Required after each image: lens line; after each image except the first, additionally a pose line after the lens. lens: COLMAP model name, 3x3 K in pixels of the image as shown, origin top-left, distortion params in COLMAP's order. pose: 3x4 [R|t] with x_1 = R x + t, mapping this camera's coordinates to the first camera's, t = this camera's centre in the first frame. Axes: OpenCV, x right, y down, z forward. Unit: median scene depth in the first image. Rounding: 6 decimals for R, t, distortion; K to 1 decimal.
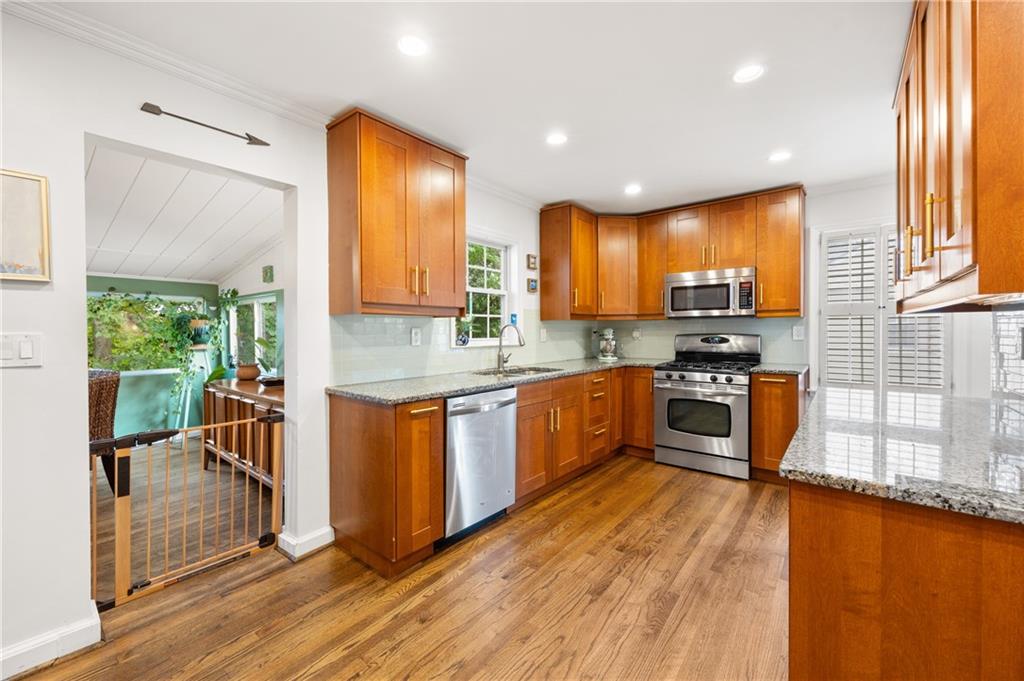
lens RADIAL K [[419.8, 0, 511.1], [0, 419.8, 335.8], [0, 0, 1]] dist [0.001096, -0.000096]
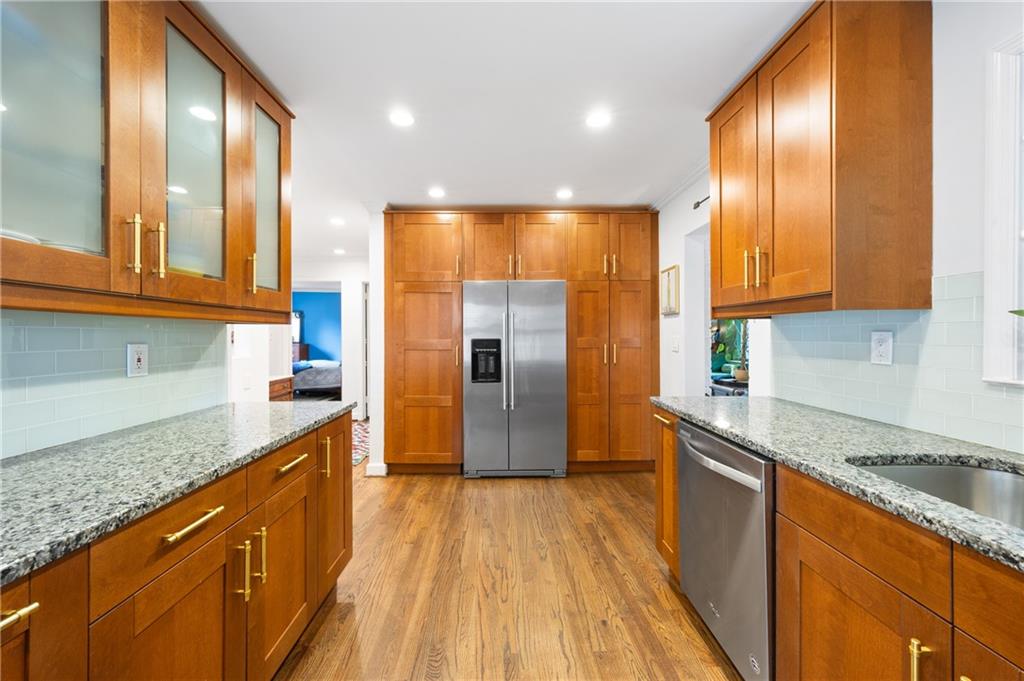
lens RADIAL K [[391.9, 0, 499.3], [0, 391.9, 339.7], [0, 0, 1]] dist [0.013584, 0.000034]
pose [[-0.778435, 0.014436, -0.627560, 0.401372], [-0.001663, 0.999685, 0.025059, -0.017022], [0.627723, 0.020551, -0.778165, 0.908874]]
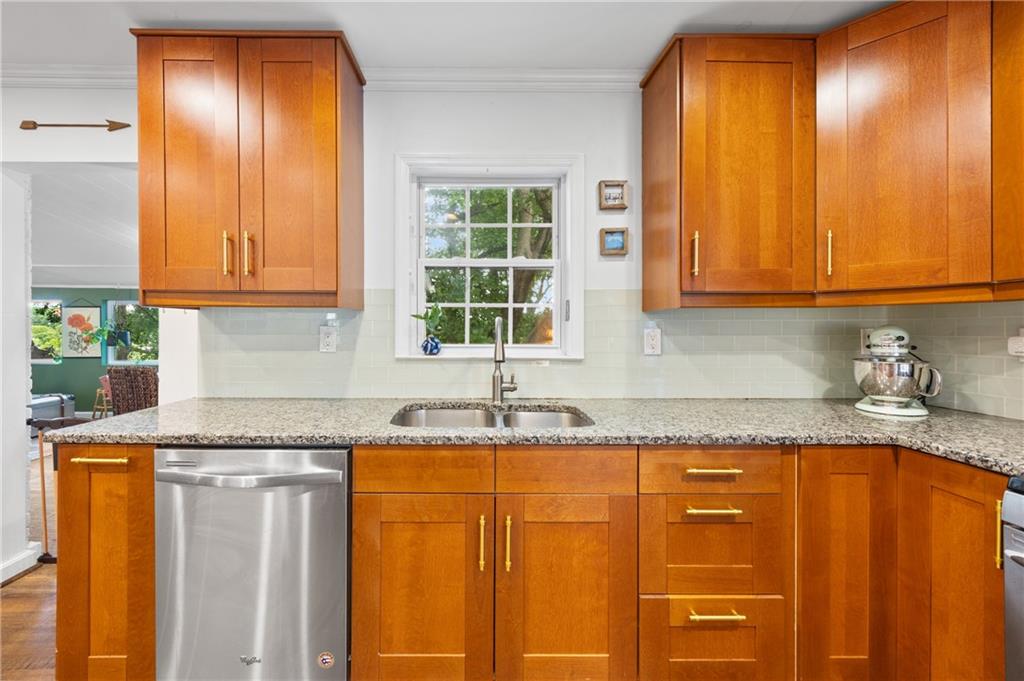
lens RADIAL K [[397.1, 0, 485.9], [0, 397.1, 330.4], [0, 0, 1]] dist [-0.000250, 0.000108]
pose [[0.634414, 0.008696, -0.772944, 0.363093], [-0.017198, 0.999848, -0.002868, -0.011805], [0.772802, 0.015113, 0.634467, 0.658138]]
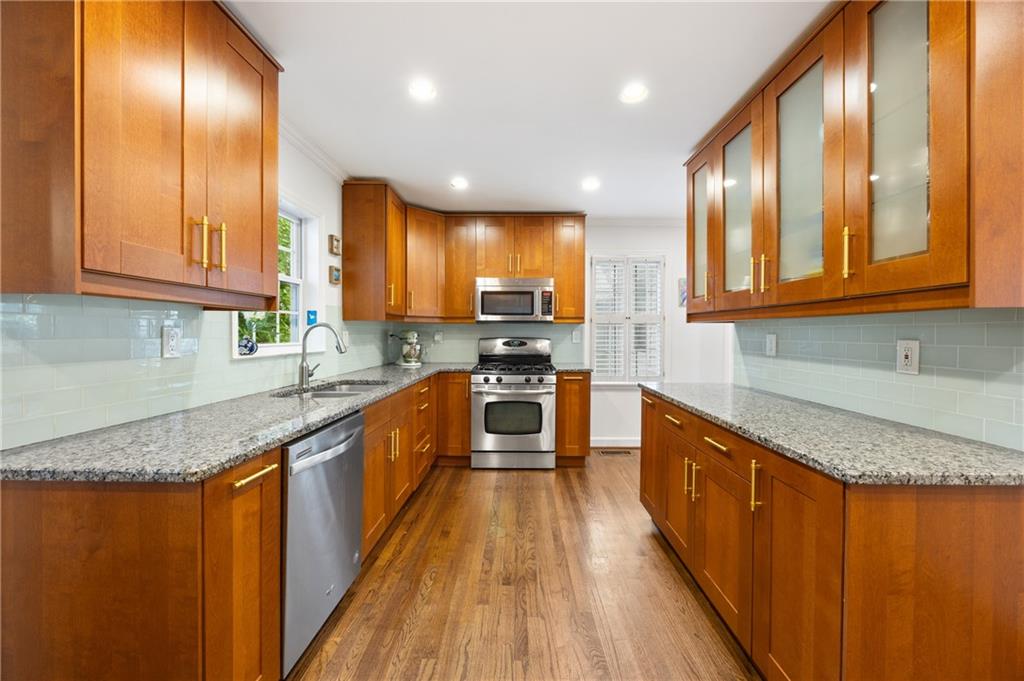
lens RADIAL K [[397.6, 0, 525.5], [0, 397.6, 338.5], [0, 0, 1]] dist [-0.004254, -0.000187]
pose [[0.772912, -0.000137, 0.634514, -0.163697], [0.000742, 0.999999, -0.000688, -0.001791], [-0.634513, 0.001002, 0.772911, 0.229107]]
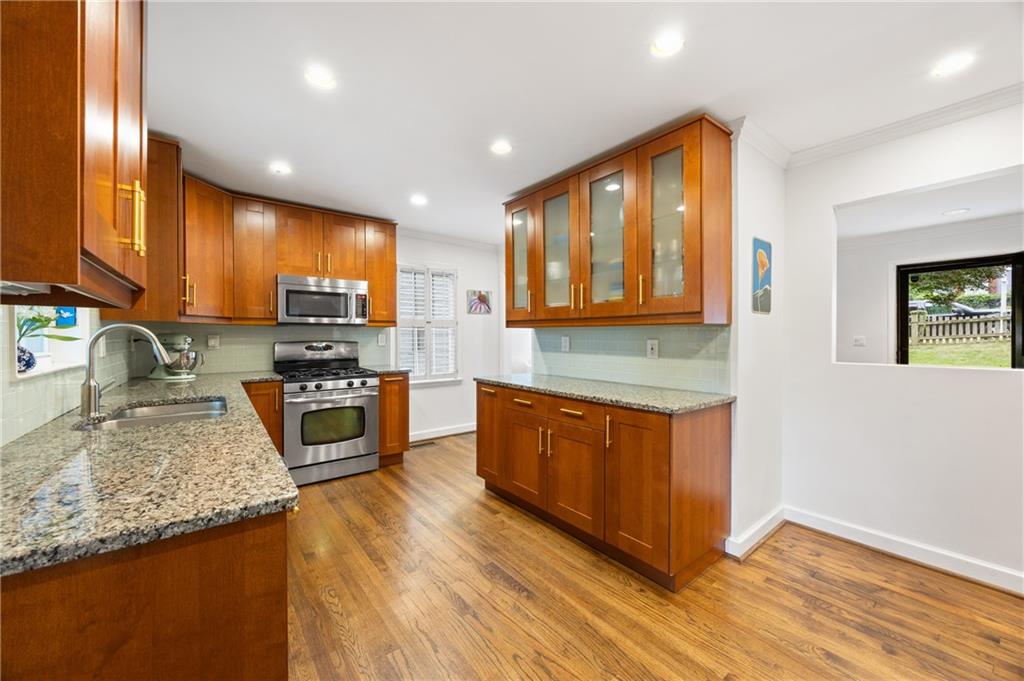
lens RADIAL K [[384.2, 0, 517.2], [0, 384.2, 339.8], [0, 0, 1]] dist [-0.001909, -0.000088]
pose [[0.215072, -0.005216, 0.976584, -0.364336], [0.013054, 0.999912, 0.002466, -0.004644], [-0.976511, 0.012218, 0.215121, 0.397426]]
